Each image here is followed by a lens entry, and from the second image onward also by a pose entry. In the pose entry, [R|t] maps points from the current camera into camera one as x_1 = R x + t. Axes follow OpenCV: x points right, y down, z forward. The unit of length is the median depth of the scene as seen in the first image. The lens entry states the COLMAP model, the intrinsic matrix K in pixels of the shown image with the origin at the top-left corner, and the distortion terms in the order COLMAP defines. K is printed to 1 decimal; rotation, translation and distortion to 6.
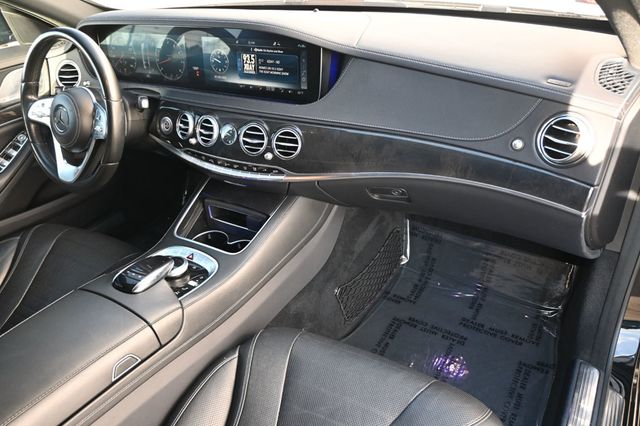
lens RADIAL K [[507.9, 0, 319.4], [0, 507.9, 211.5], [0, 0, 1]] dist [0.006766, 0.001946]
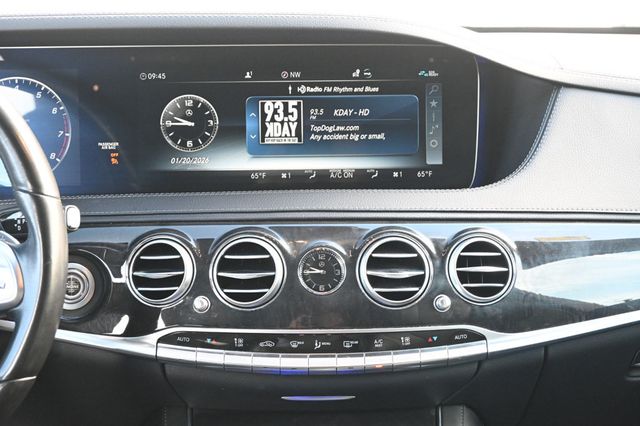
lens RADIAL K [[1199.1, 0, 320.9], [0, 1199.1, 212.9], [0, 0, 1]] dist [-0.001406, 0.000000]
pose [[0.843400, -0.041537, 0.535678, -0.670035], [0.220304, 0.936076, -0.274275, 0.067725], [-0.490043, 0.349336, 0.798638, 0.206219]]
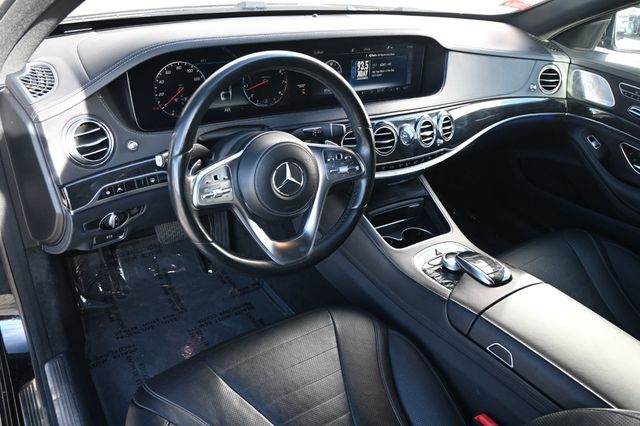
lens RADIAL K [[507.9, 0, 319.4], [0, 507.9, 214.6], [0, 0, 1]] dist [0.006766, 0.001946]
pose [[0.403718, -0.364267, 0.839238, -1.160959], [0.347820, 0.909550, 0.227466, -0.295731], [-0.846187, 0.200072, 0.493901, 0.641219]]
